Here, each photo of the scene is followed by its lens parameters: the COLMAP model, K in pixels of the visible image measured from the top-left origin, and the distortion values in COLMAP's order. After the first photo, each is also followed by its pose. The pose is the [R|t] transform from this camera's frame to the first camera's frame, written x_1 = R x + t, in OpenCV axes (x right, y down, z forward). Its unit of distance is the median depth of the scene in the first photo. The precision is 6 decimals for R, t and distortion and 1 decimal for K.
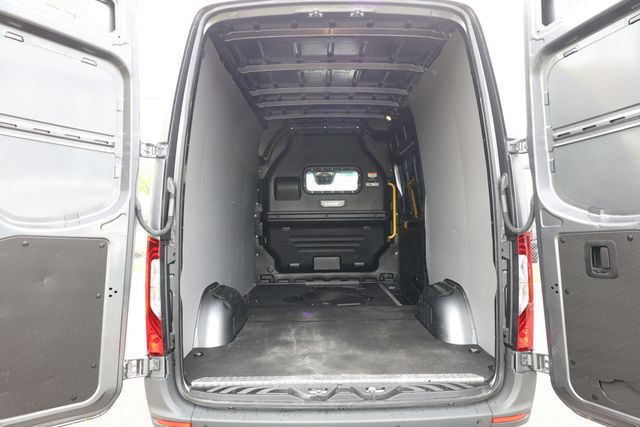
lens RADIAL K [[435.5, 0, 320.0], [0, 435.5, 213.5], [0, 0, 1]] dist [-0.029740, -0.002365]
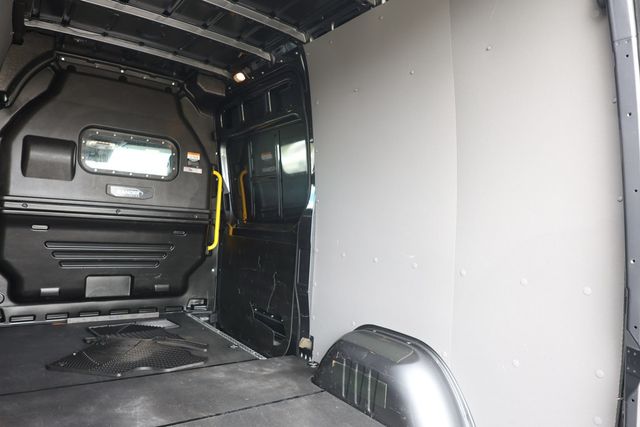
lens RADIAL K [[435.5, 0, 320.0], [0, 435.5, 213.5], [0, 0, 1]] dist [-0.029740, -0.002365]
pose [[0.803209, 0.074517, 0.591018, -0.115795], [-0.072411, 0.997001, -0.027295, 0.005113], [-0.591279, -0.020872, 0.806197, 0.326895]]
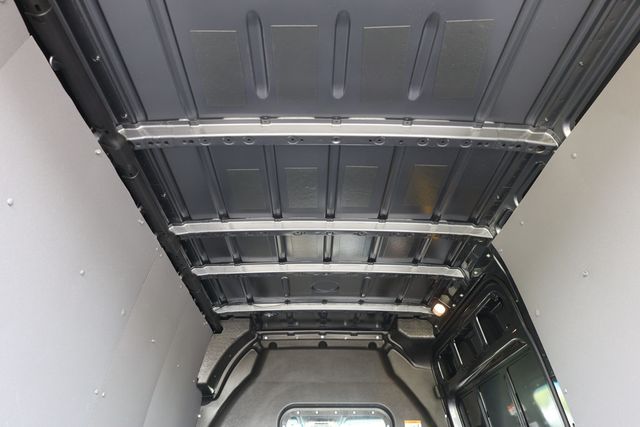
lens RADIAL K [[435.5, 0, 320.0], [0, 435.5, 213.5], [0, 0, 1]] dist [-0.029740, -0.002365]
pose [[0.999872, 0.015955, 0.000898, 0.005422], [-0.012978, 0.843523, -0.536937, -0.023884], [-0.009325, 0.536856, 0.843622, 0.427328]]
